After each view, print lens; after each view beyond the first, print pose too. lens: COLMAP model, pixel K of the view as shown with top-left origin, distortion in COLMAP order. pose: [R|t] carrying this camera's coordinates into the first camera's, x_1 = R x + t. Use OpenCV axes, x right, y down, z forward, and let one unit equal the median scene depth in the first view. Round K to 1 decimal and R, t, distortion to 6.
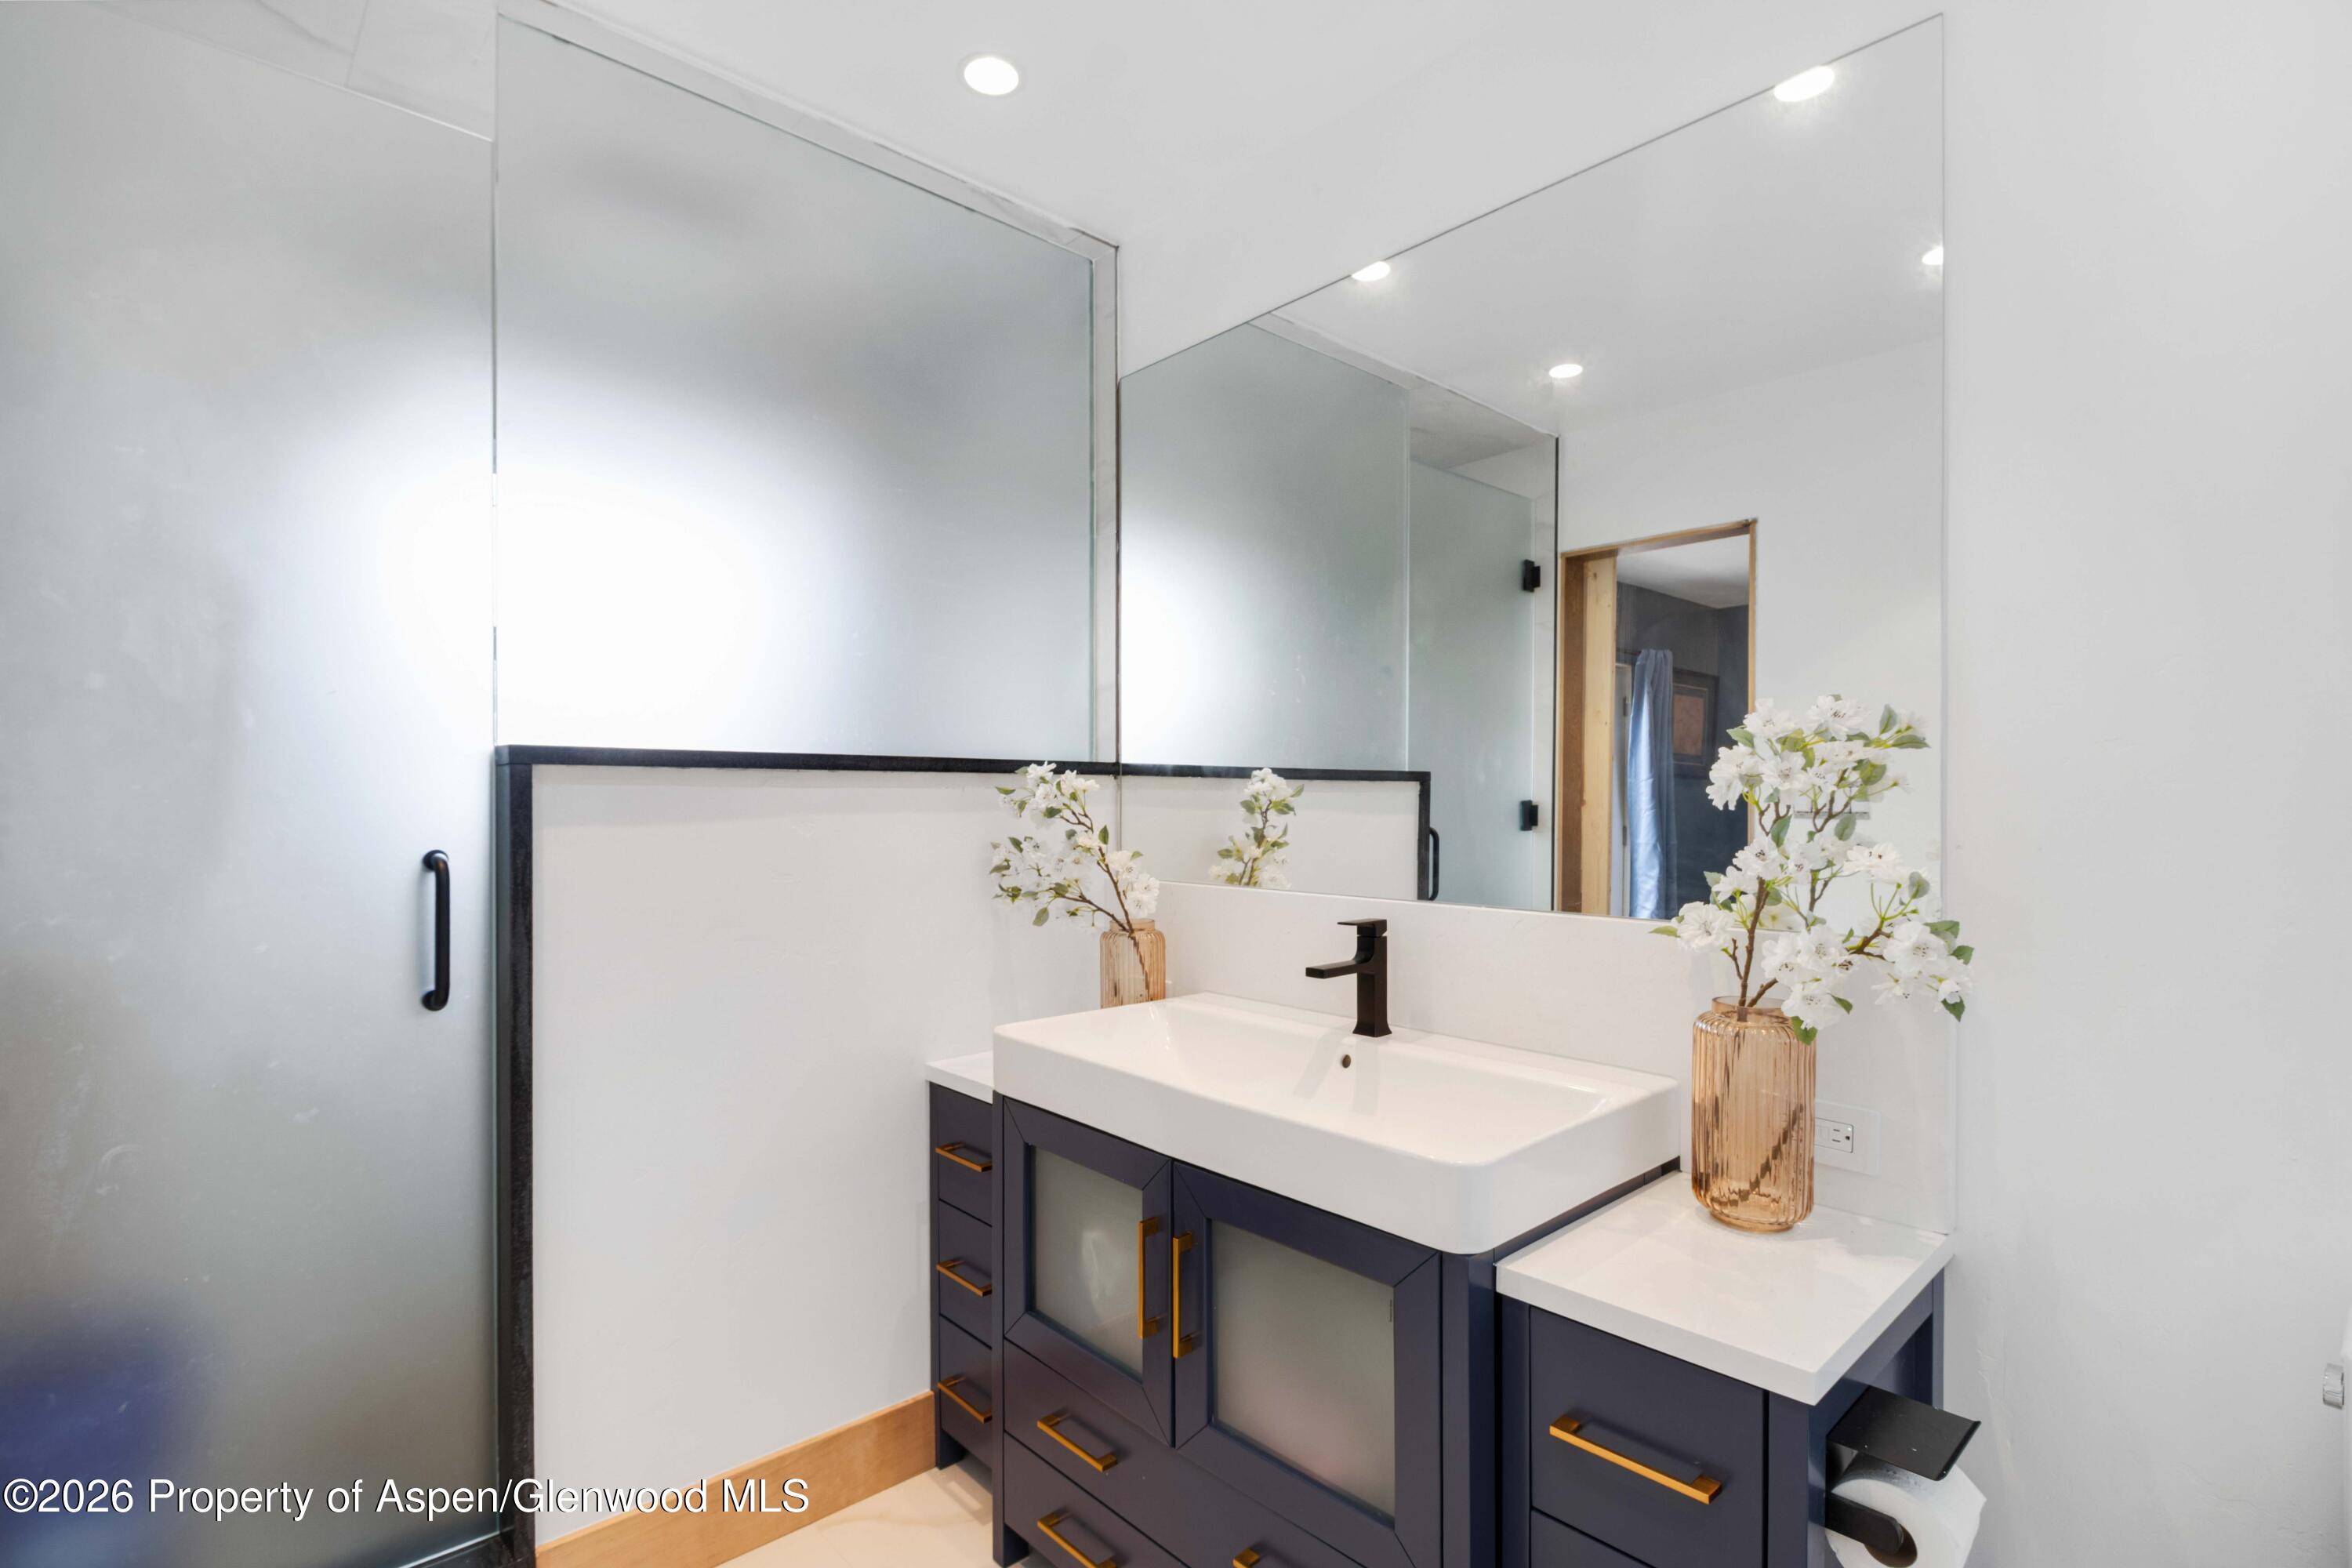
lens RADIAL K [[1086.1, 0, 1176.0], [0, 1086.1, 784.0], [0, 0, 1]] dist [0.001240, -0.010233]
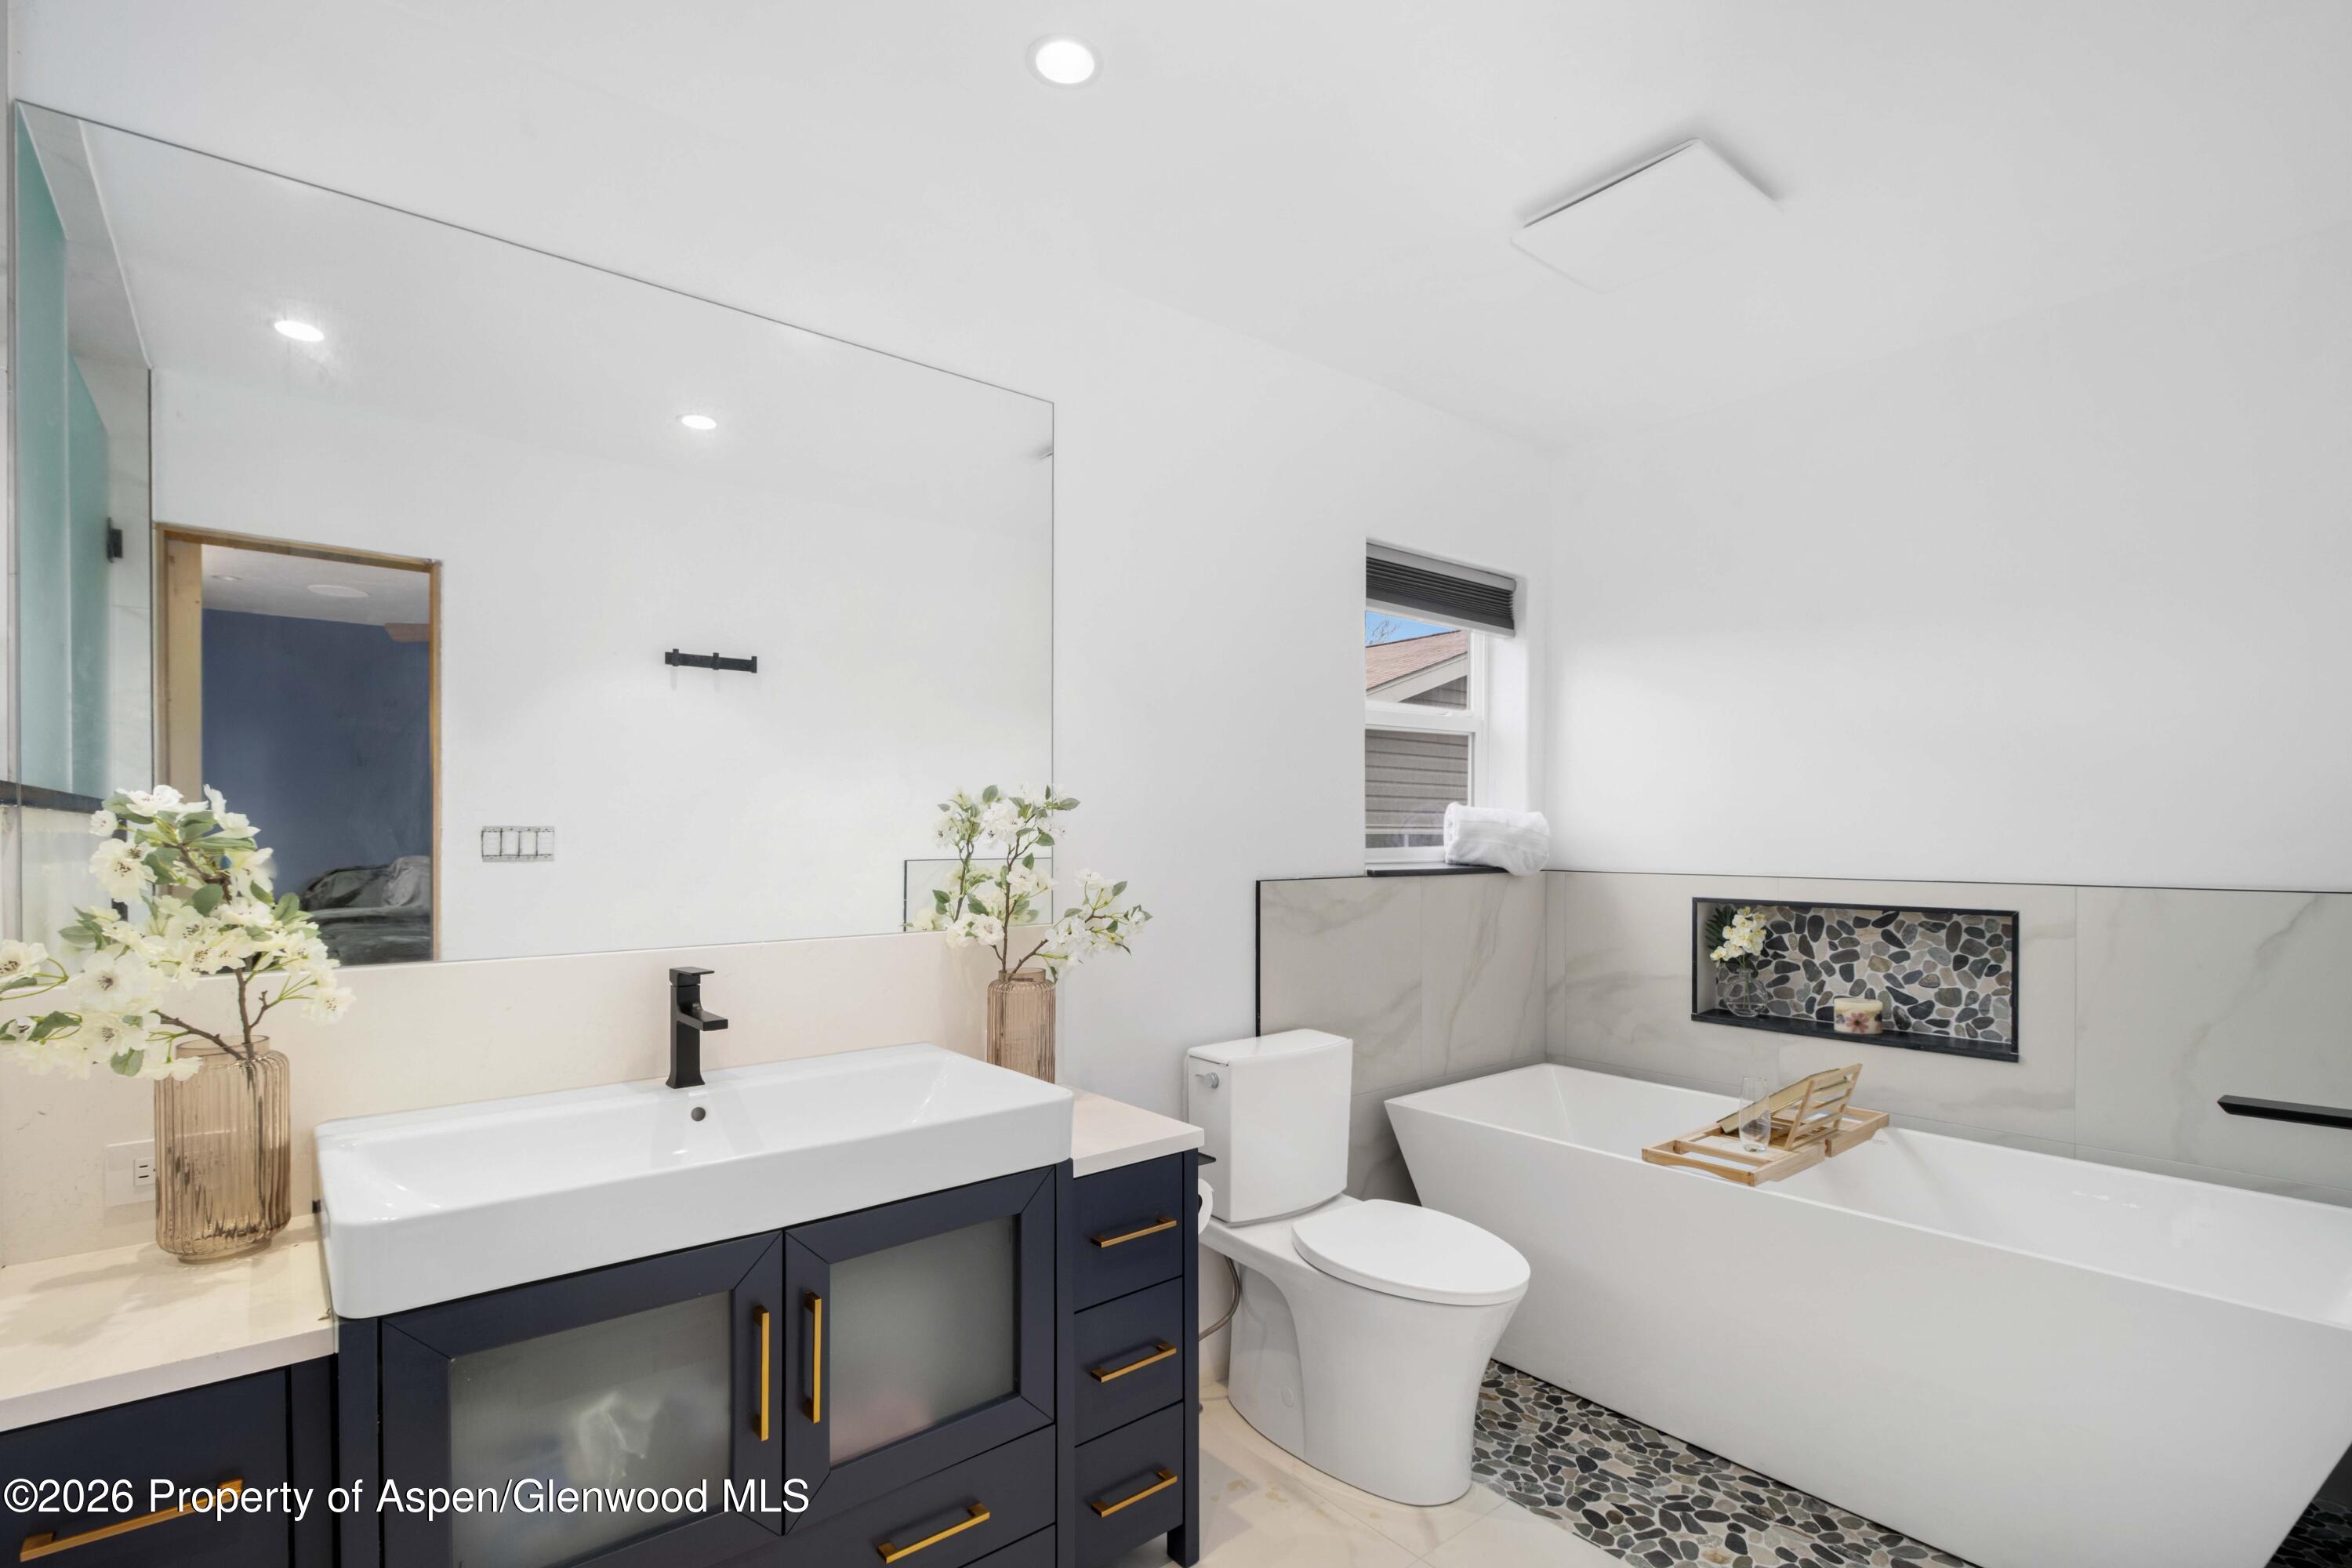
lens RADIAL K [[1086.1, 0, 1182.3], [0, 1086.1, 848.6], [0, 0, 1]] dist [0.001227, 0.000337]
pose [[0.040322, -0.008557, 0.999150, -0.759859], [-0.007292, 0.999934, 0.008858, 0.004720], [-0.999160, -0.007643, 0.040257, 0.506523]]
